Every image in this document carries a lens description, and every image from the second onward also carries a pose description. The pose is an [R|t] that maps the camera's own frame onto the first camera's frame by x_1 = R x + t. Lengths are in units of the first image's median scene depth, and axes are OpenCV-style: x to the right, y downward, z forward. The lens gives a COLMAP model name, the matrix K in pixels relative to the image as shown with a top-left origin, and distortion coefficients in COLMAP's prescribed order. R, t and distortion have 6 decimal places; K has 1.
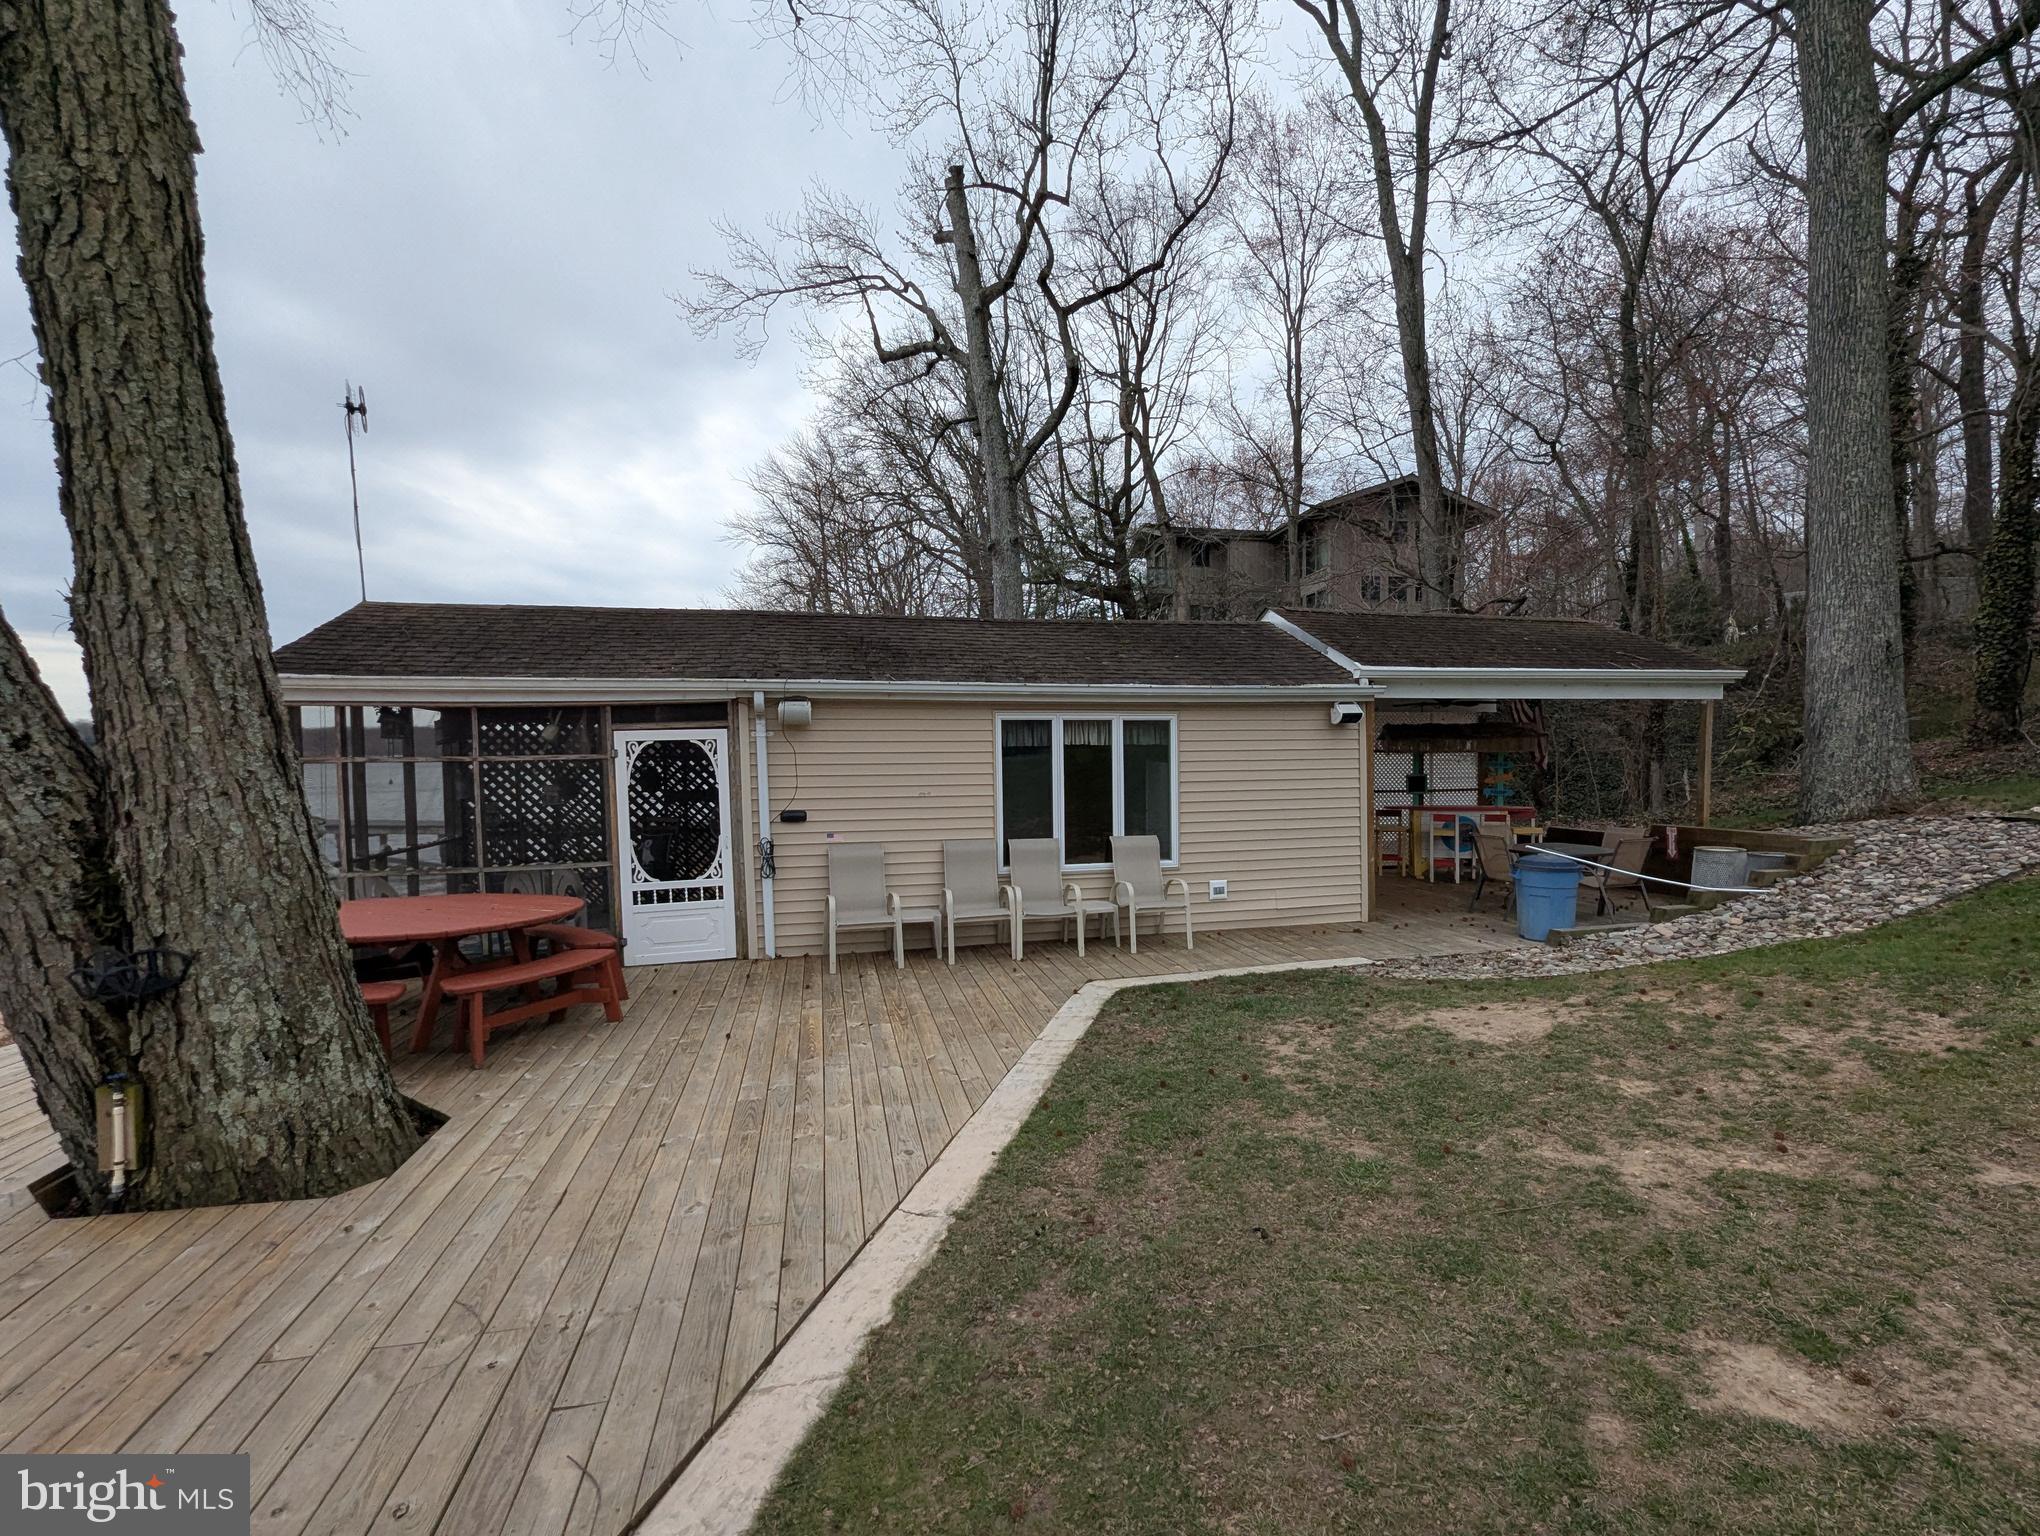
lens RADIAL K [[852.5, 0, 1020.0], [0, 852.5, 768.0], [0, 0, 1]] dist [-0.002351, -0.000851]
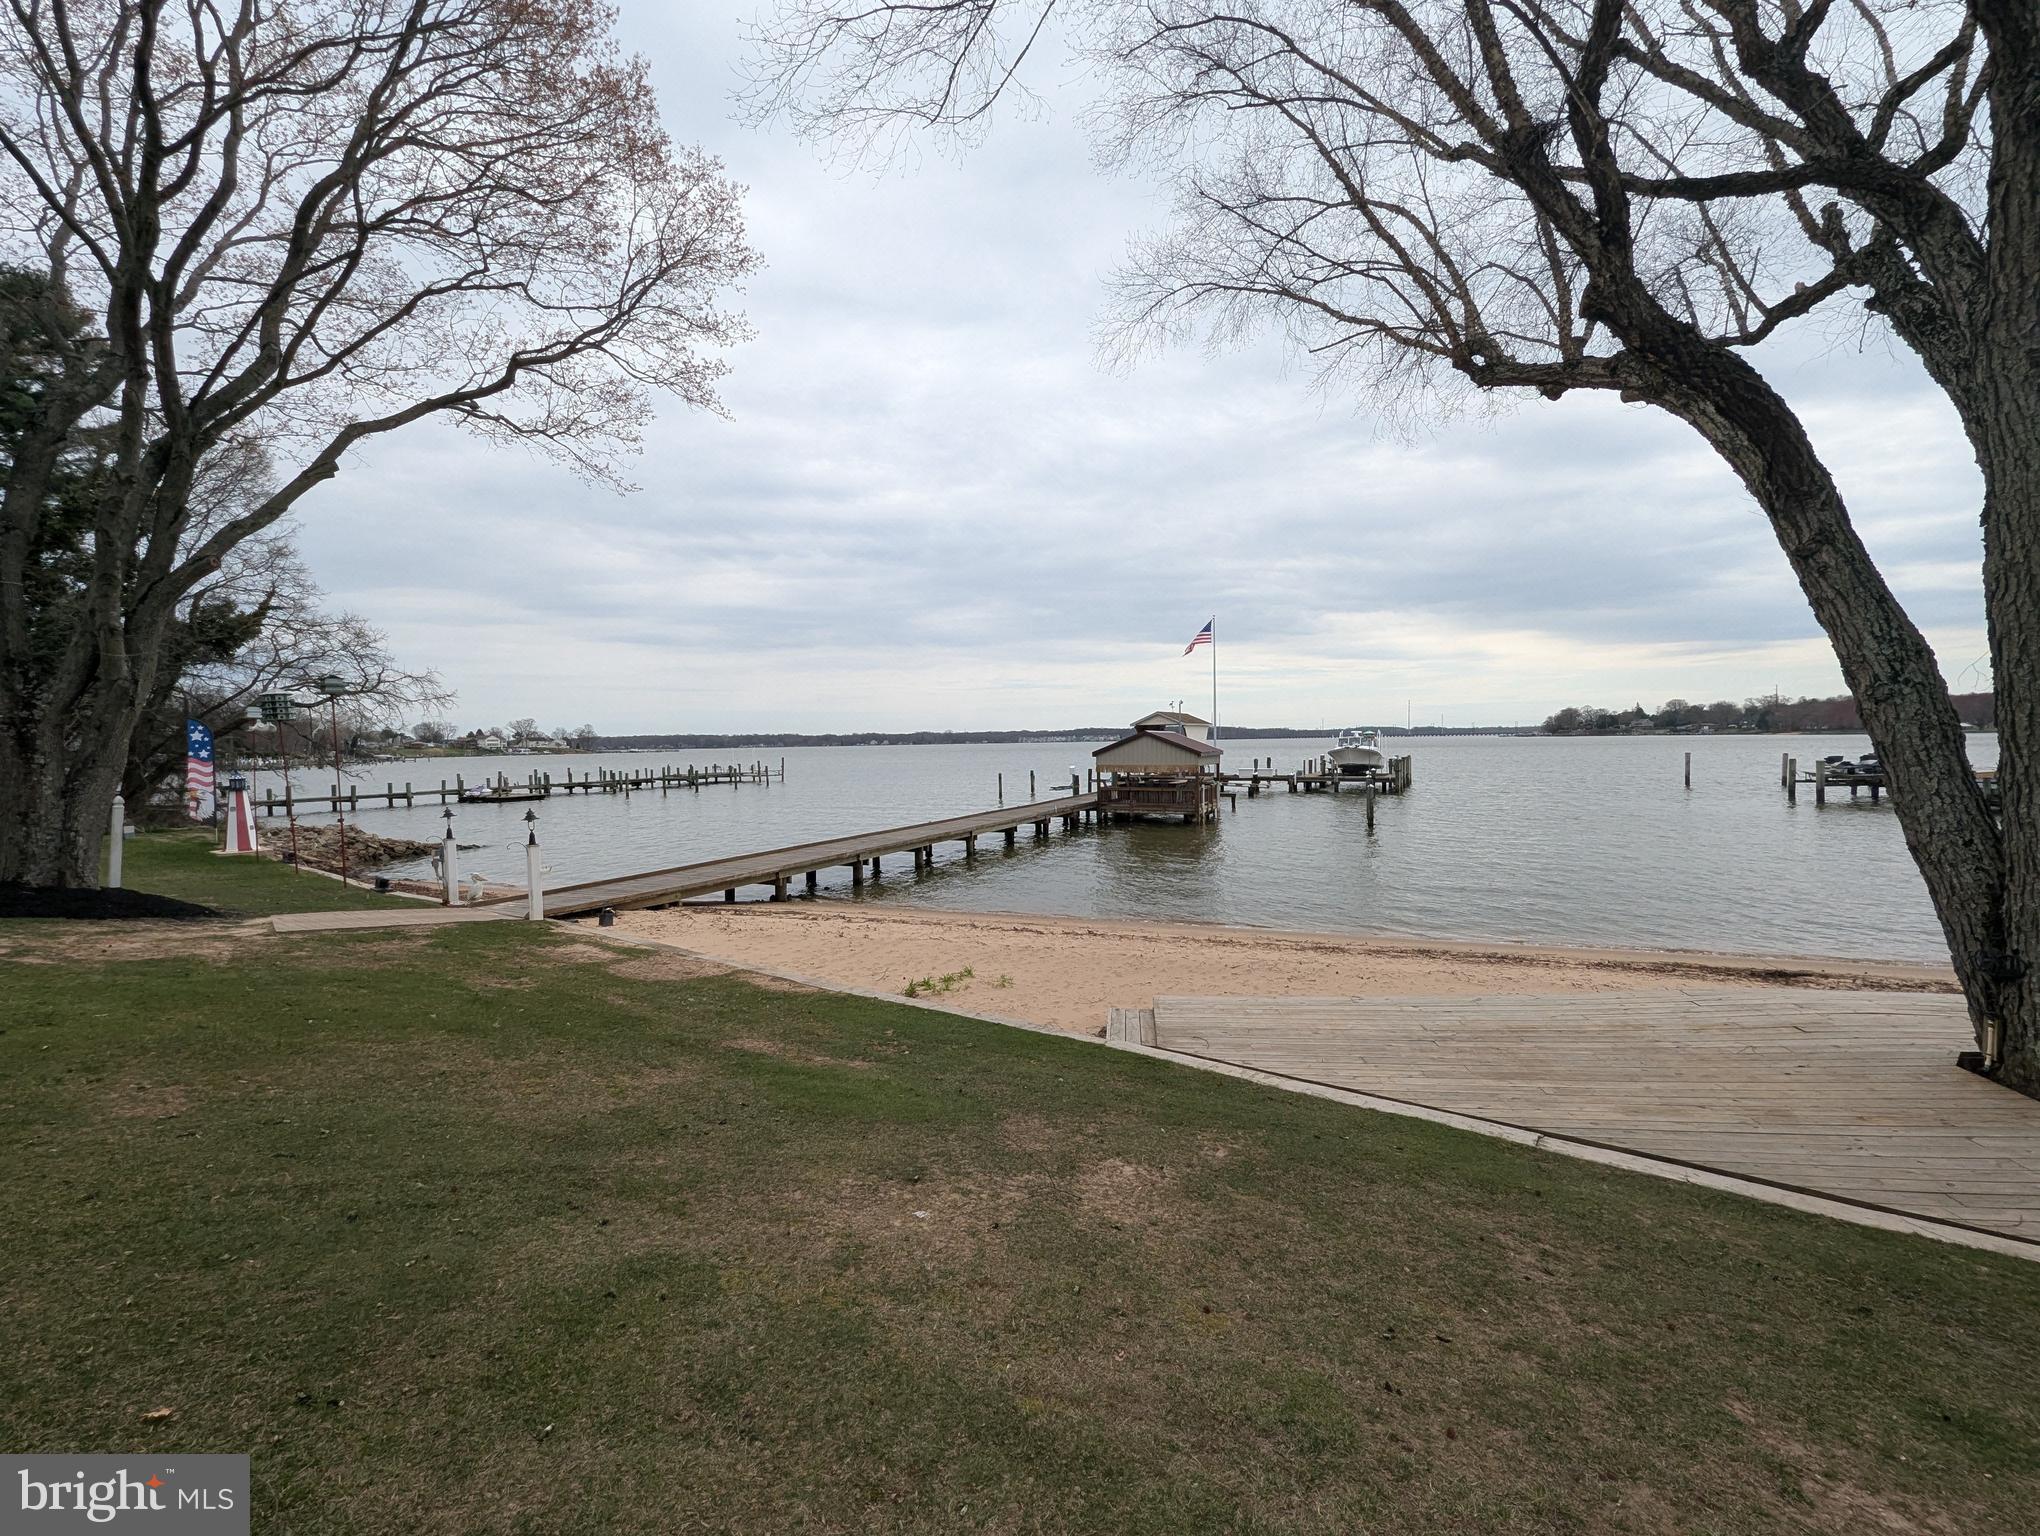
lens RADIAL K [[852.5, 0, 1020.0], [0, 852.5, 768.0], [0, 0, 1]] dist [-0.002351, -0.000851]
pose [[-0.351940, 0.046441, -0.934870, 1.597077], [-0.000352, 0.998762, 0.049747, -0.316072], [0.936022, 0.017837, -0.351488, -0.465771]]
